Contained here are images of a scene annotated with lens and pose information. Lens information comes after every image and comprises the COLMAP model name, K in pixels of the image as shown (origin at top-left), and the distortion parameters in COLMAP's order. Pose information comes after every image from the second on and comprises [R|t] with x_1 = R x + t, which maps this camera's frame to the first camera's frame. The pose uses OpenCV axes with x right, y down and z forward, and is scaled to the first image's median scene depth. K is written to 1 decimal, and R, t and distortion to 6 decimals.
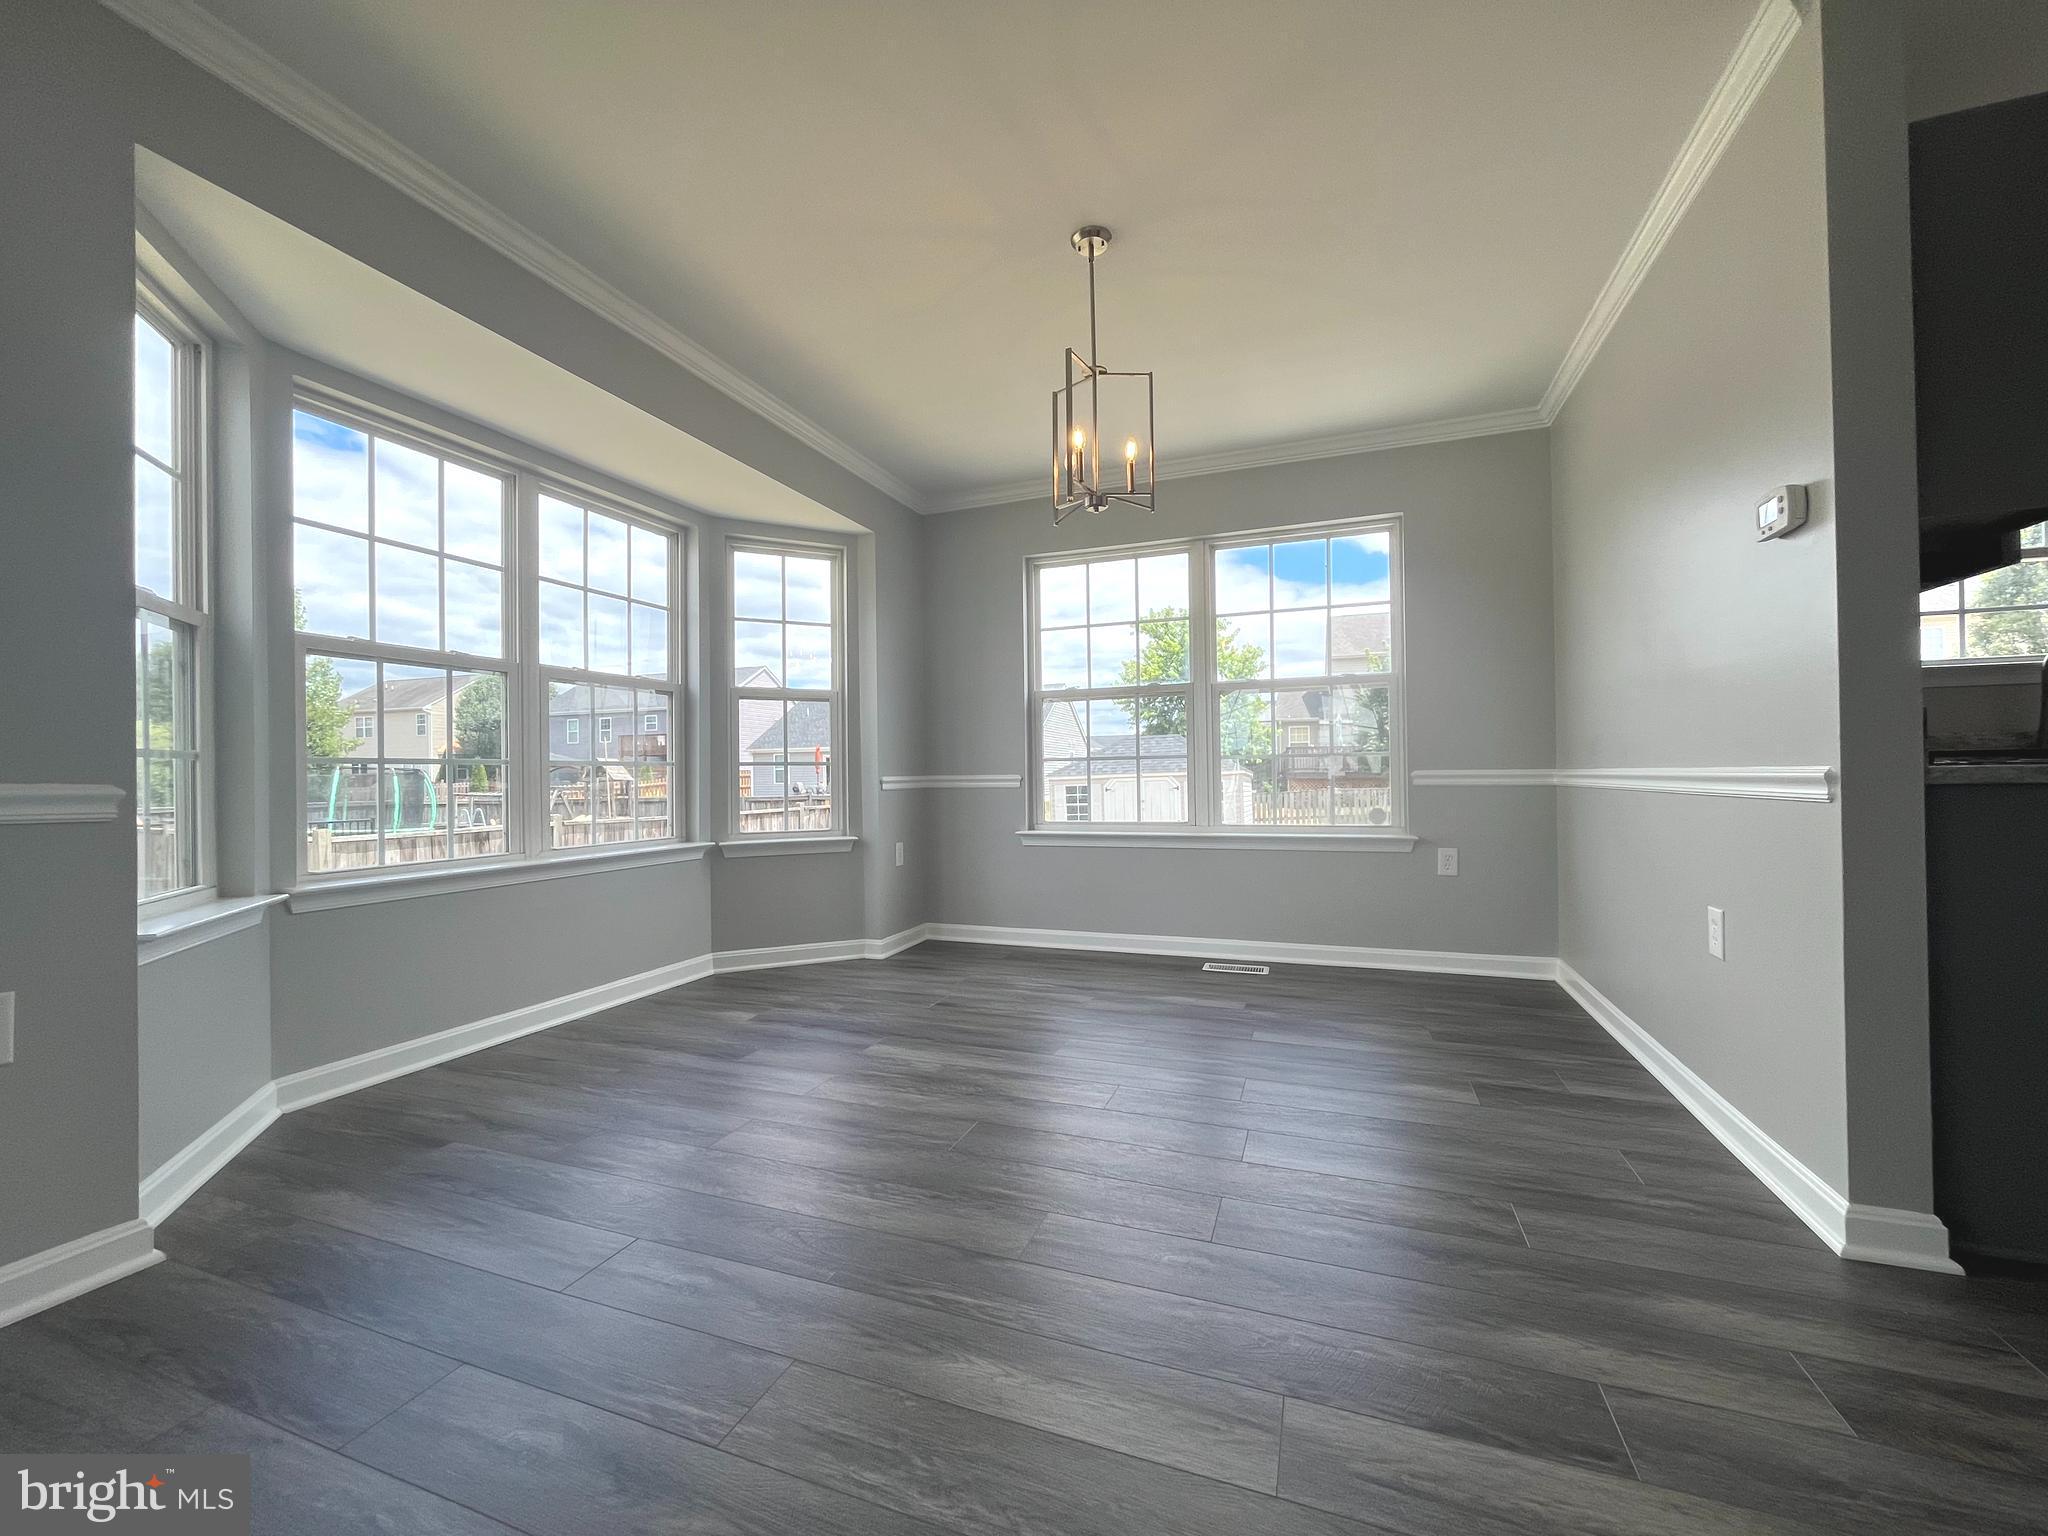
lens RADIAL K [[829.3, 0, 1016.9], [0, 829.3, 772.2], [0, 0, 1]] dist [-0.002899, -0.000019]
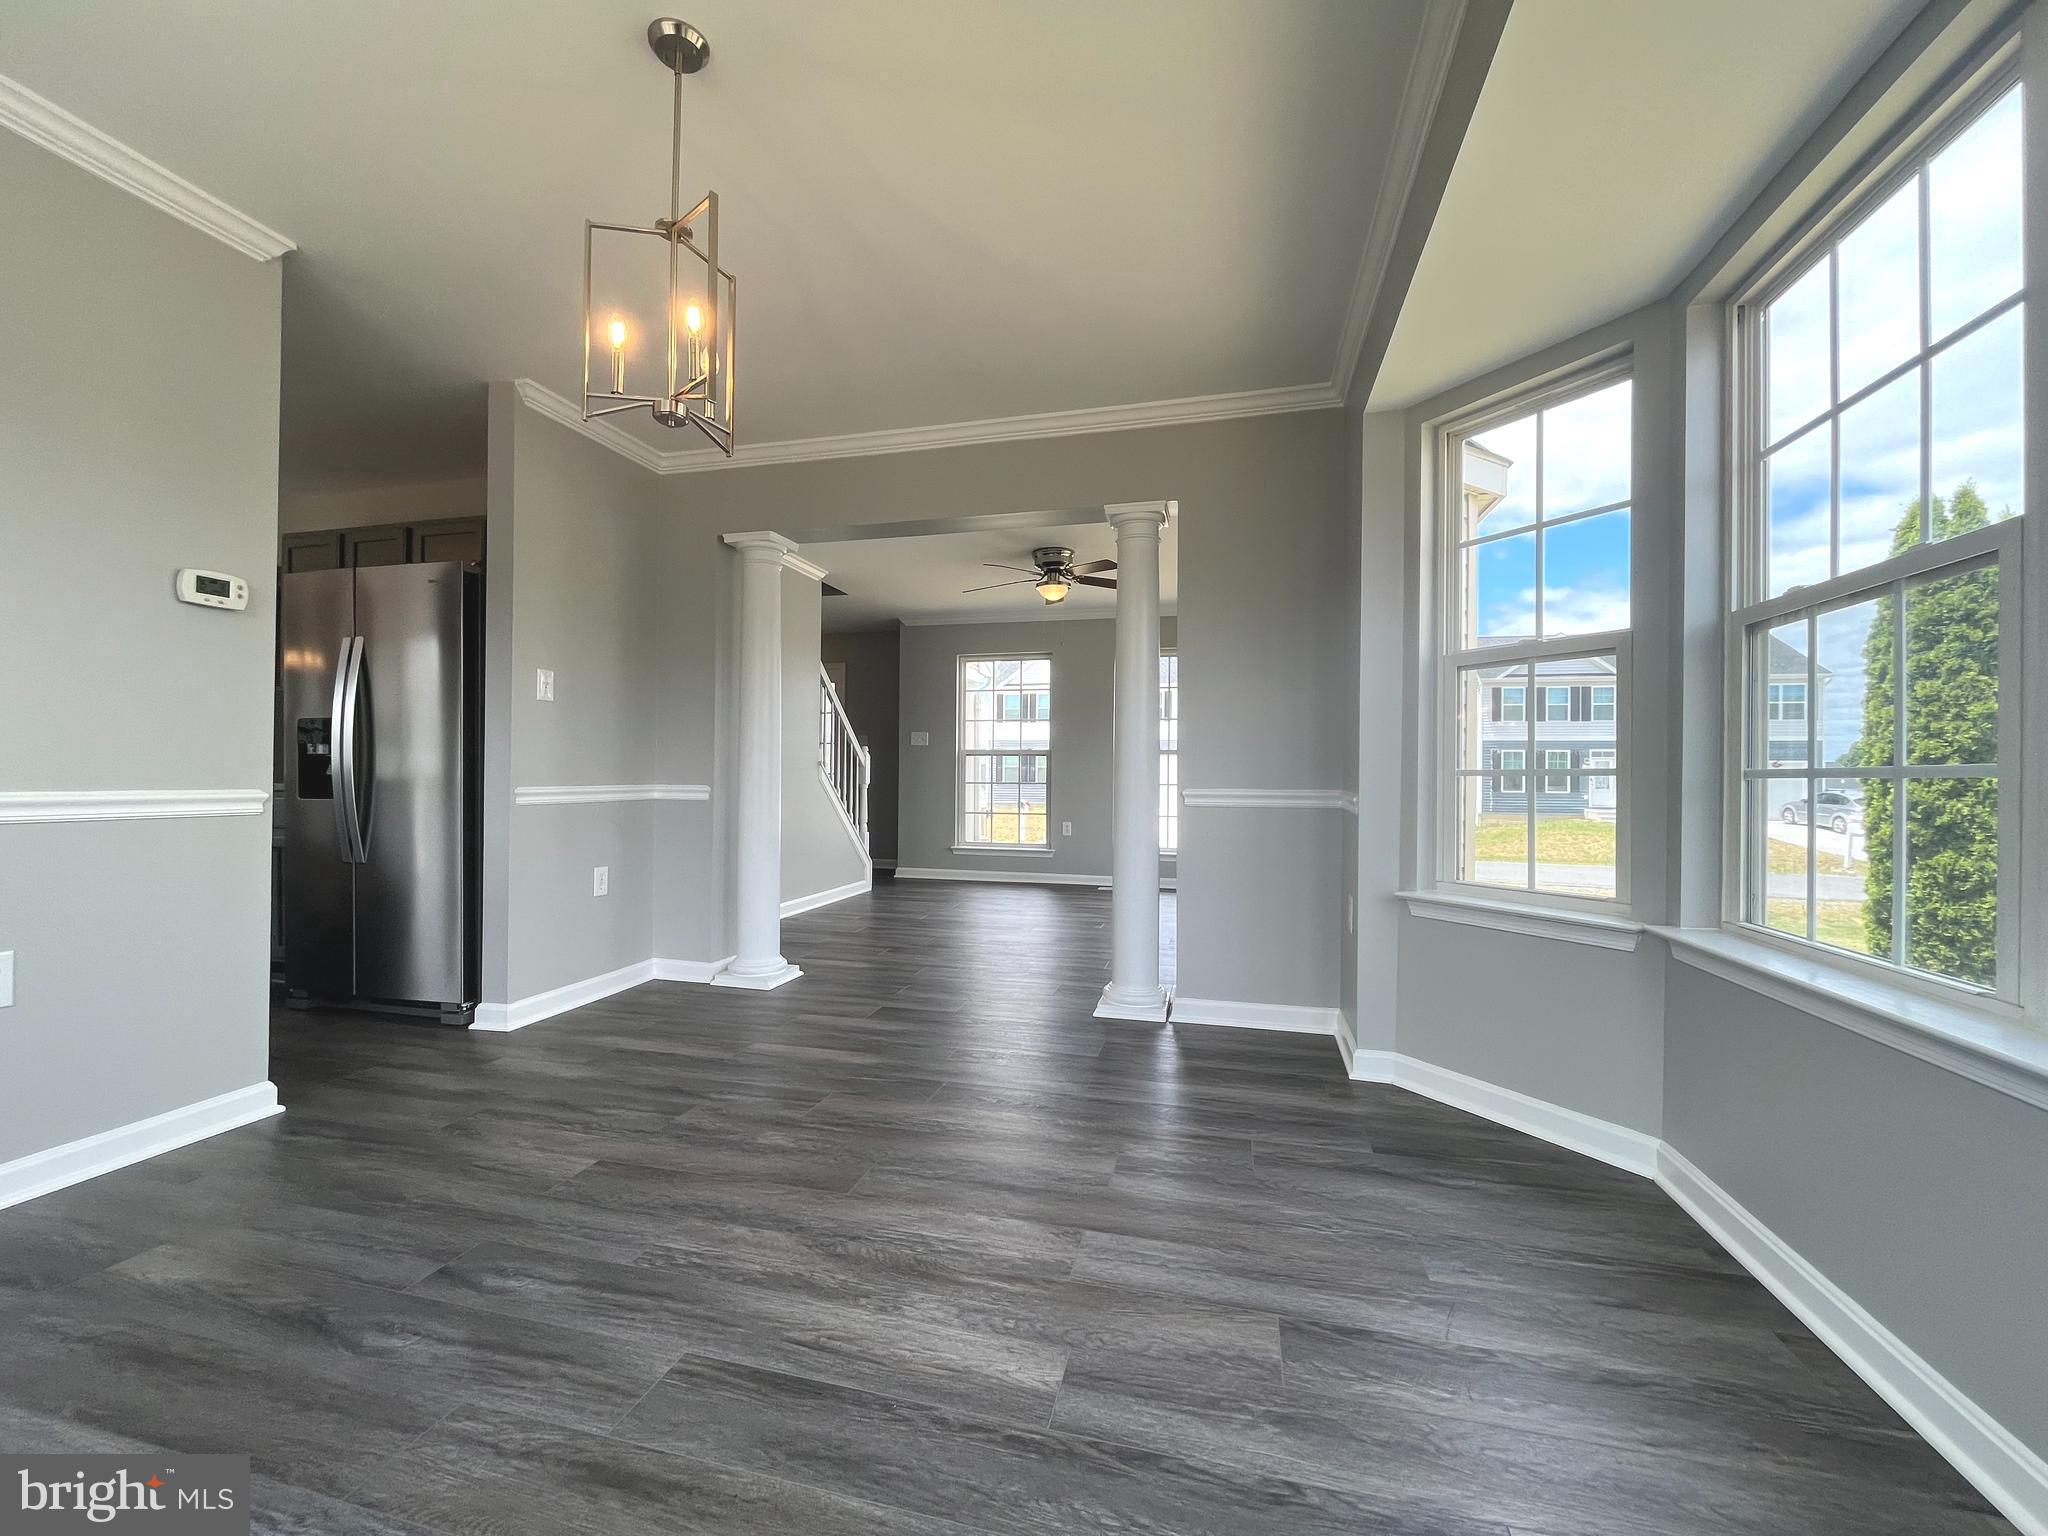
lens RADIAL K [[829.3, 0, 1016.9], [0, 829.3, 772.2], [0, 0, 1]] dist [-0.002899, -0.000019]
pose [[-0.994100, 0.003896, -0.108399, -0.127927], [0.004989, 0.999939, -0.009821, -0.013318], [0.108355, -0.010304, -0.994059, 1.853533]]
